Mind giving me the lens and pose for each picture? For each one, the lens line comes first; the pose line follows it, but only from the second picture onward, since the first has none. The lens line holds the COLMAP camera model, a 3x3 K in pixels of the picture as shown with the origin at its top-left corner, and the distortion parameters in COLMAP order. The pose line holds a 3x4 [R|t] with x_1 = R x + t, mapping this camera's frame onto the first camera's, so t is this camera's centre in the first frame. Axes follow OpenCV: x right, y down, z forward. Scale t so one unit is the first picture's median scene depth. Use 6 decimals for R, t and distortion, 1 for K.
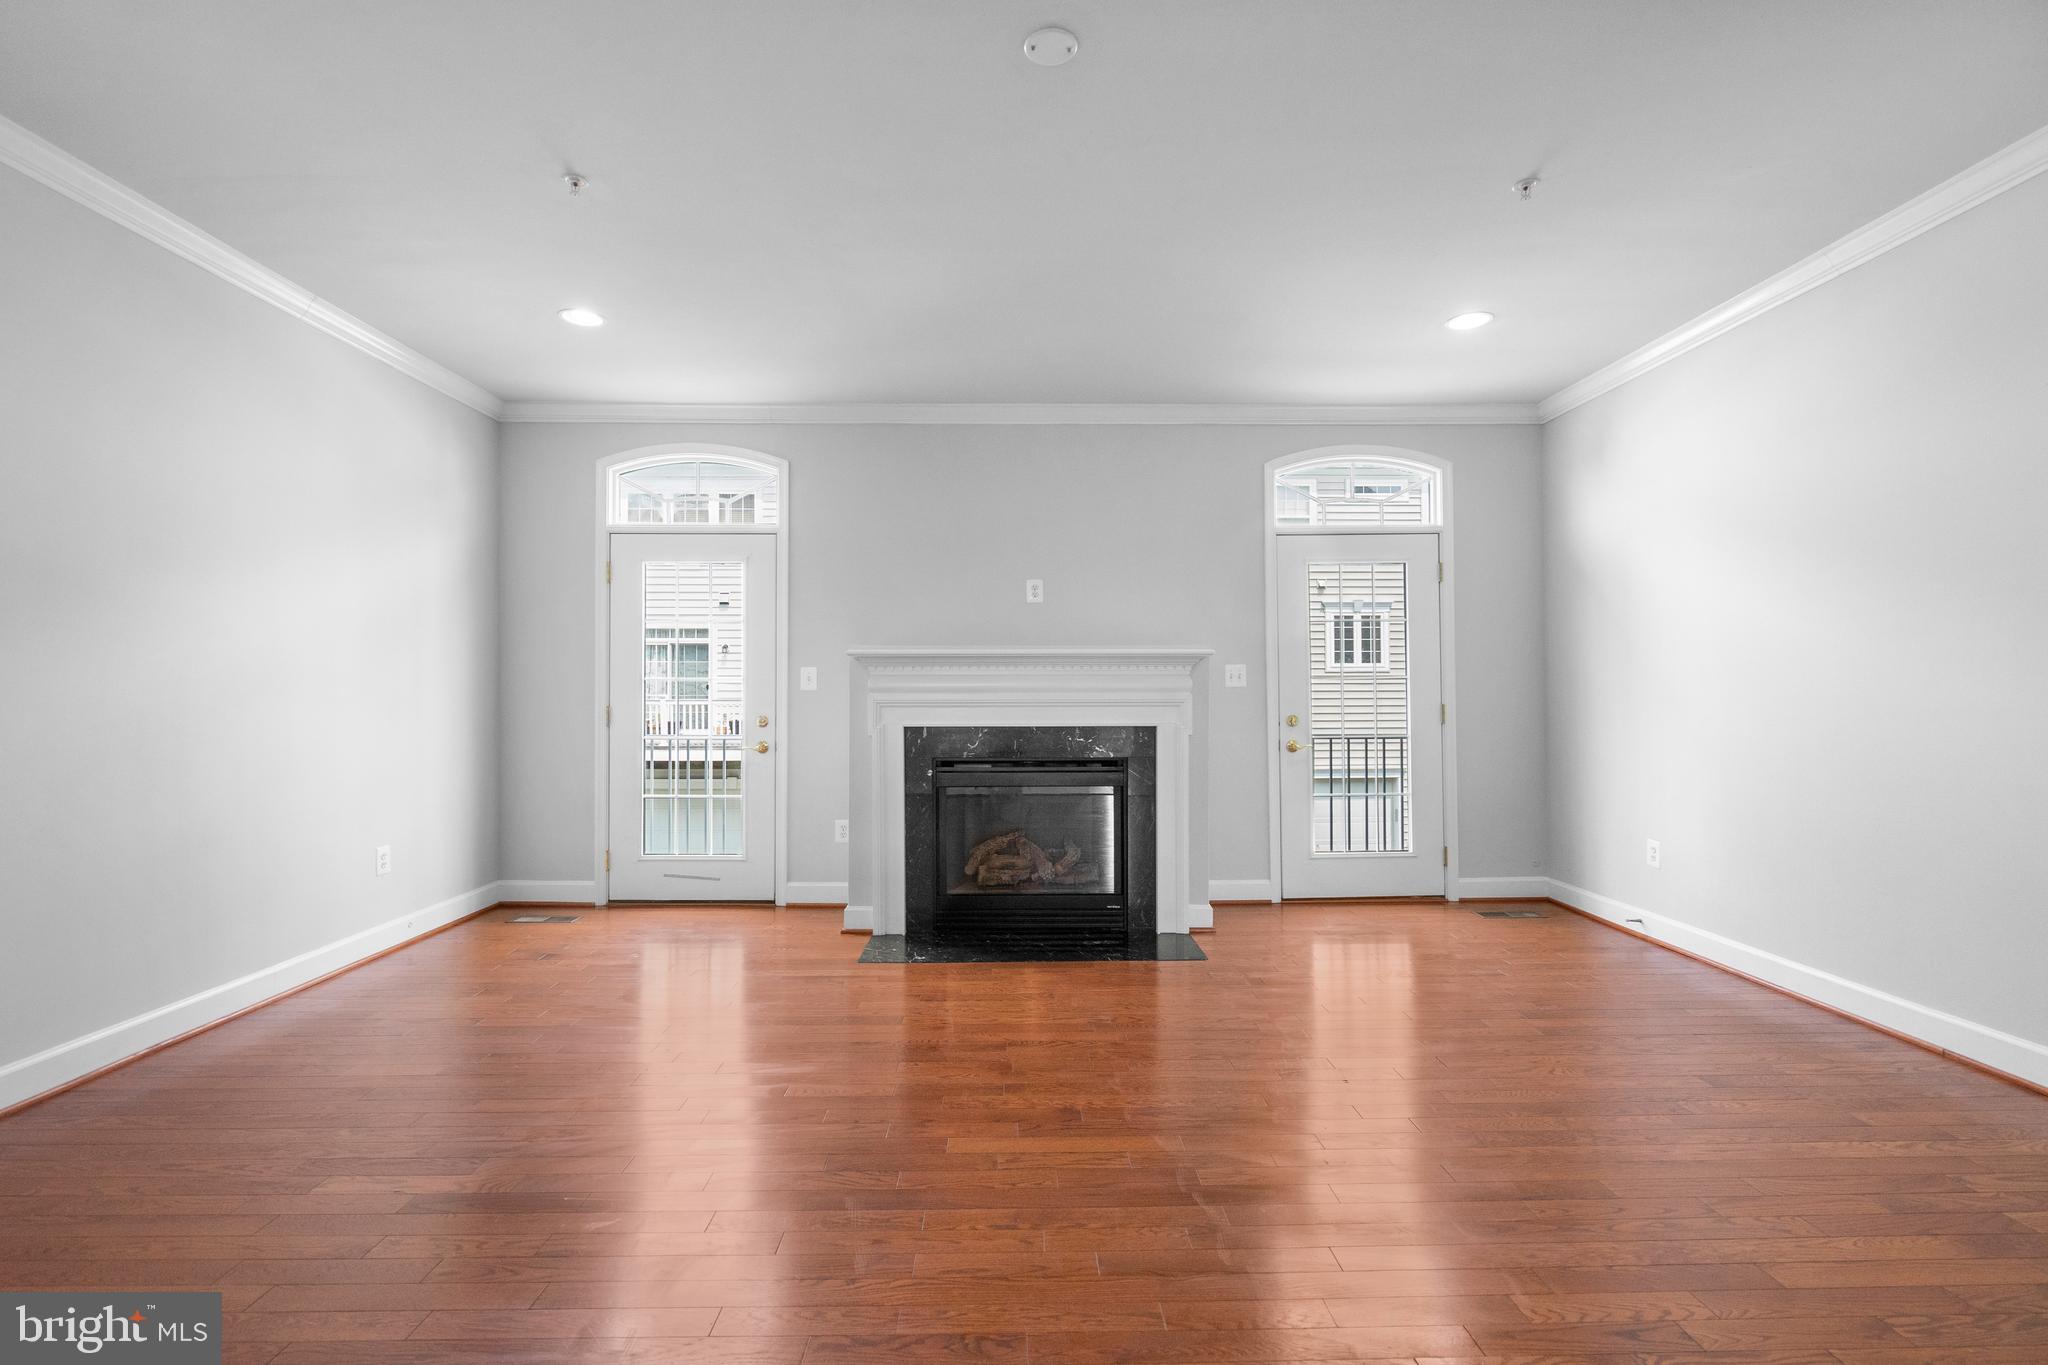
lens RADIAL K [[933.9, 0, 1024.6], [0, 933.9, 693.6], [0, 0, 1]] dist [-0.005410, 0.001007]
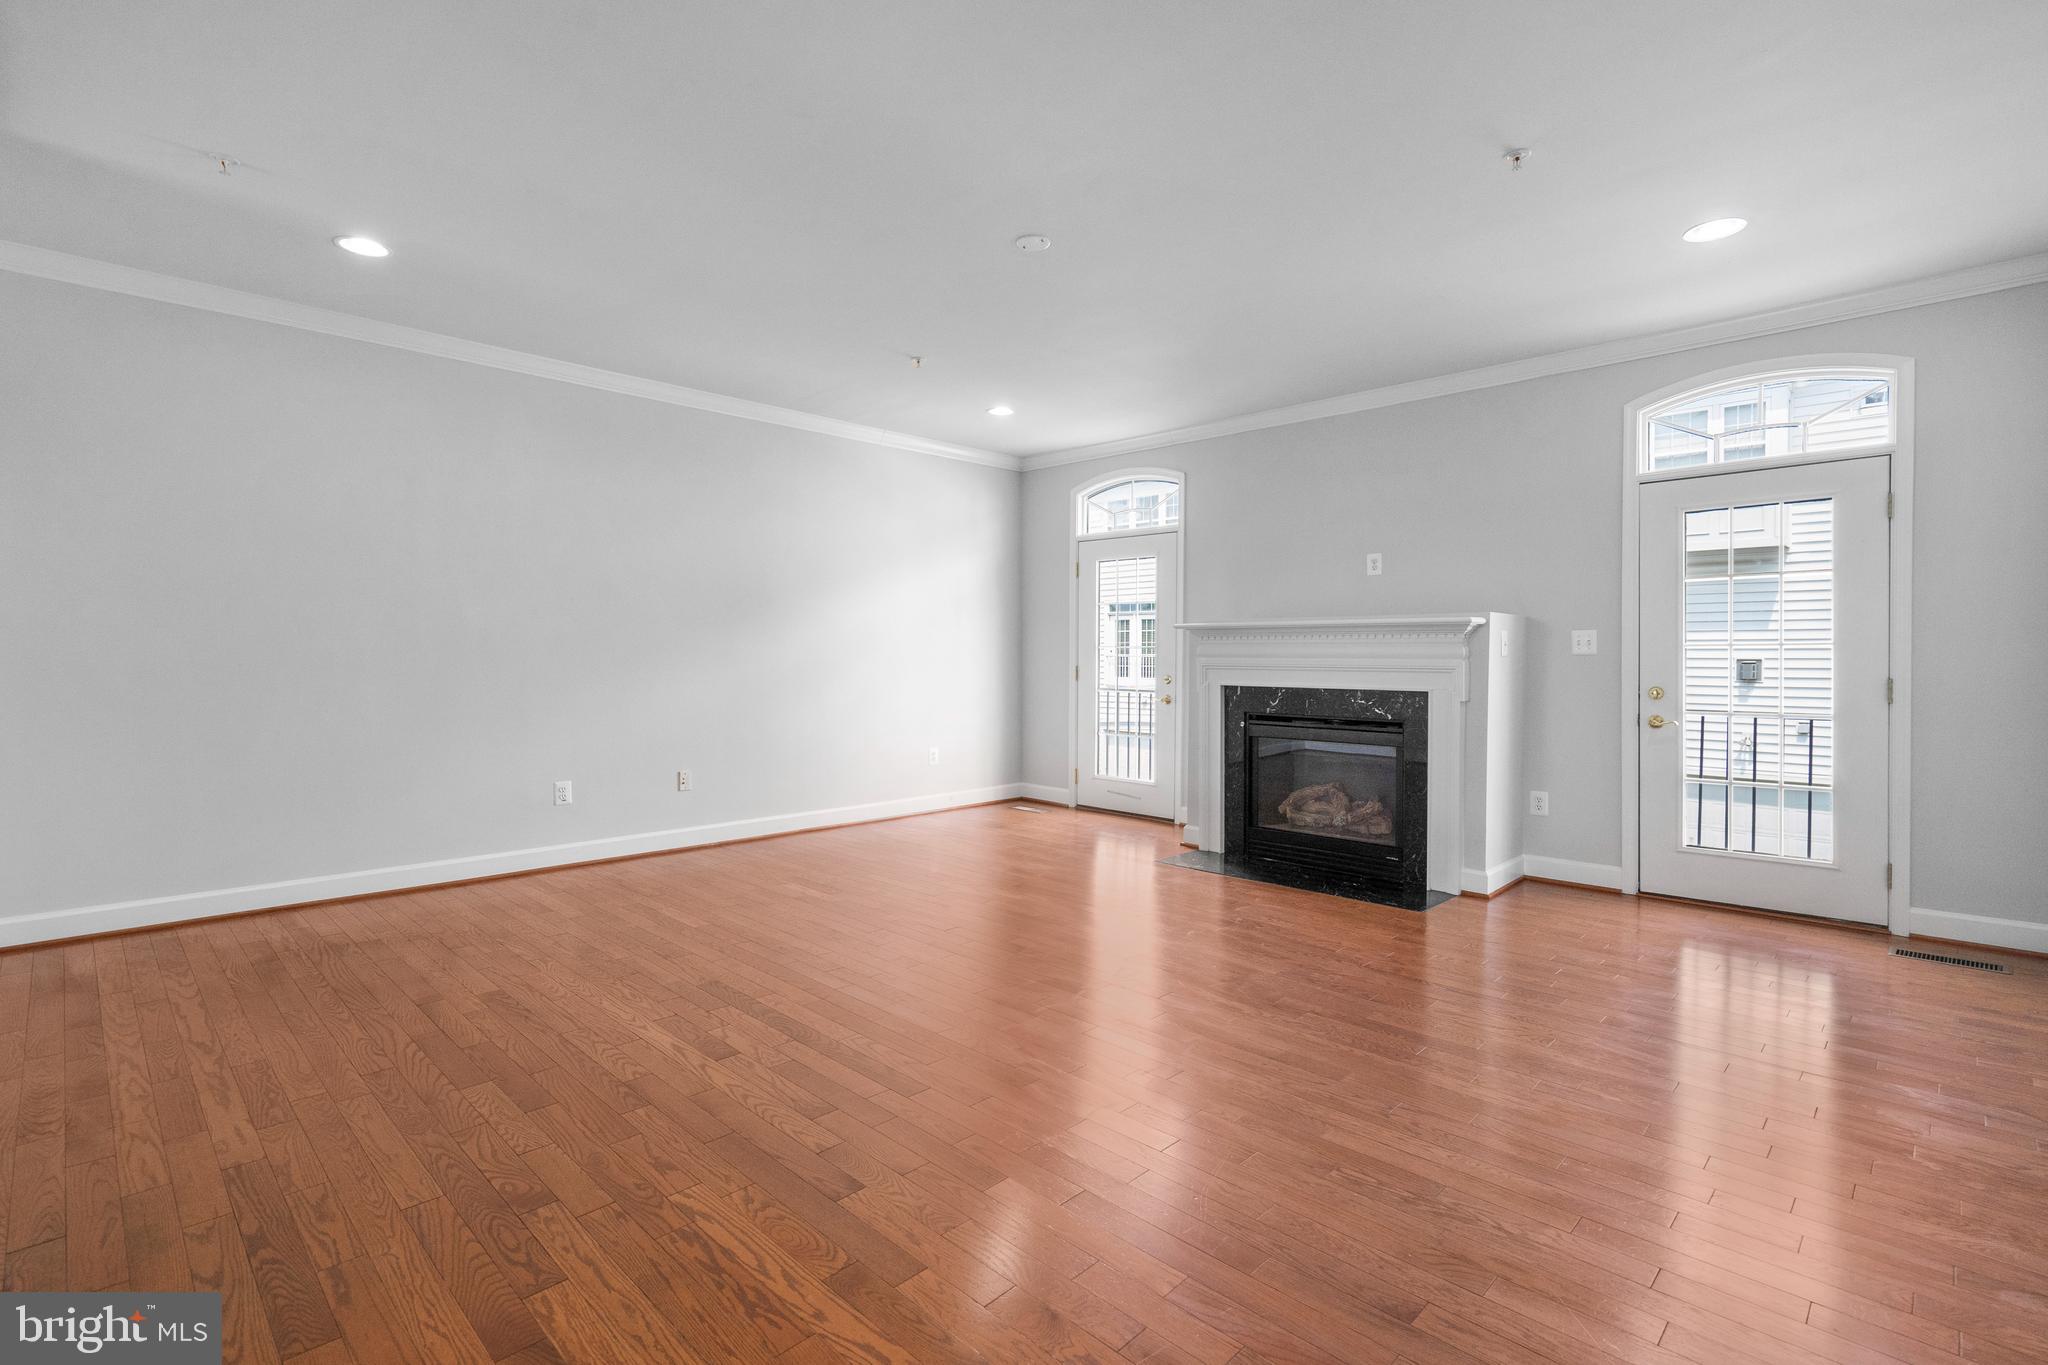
lens RADIAL K [[933.9, 0, 1024.6], [0, 933.9, 693.6], [0, 0, 1]] dist [-0.005410, 0.001007]
pose [[0.704553, 0.034491, -0.708813, 0.545021], [-0.007737, 0.999132, 0.040927, -0.002031], [0.709609, -0.023351, 0.704209, -0.051020]]
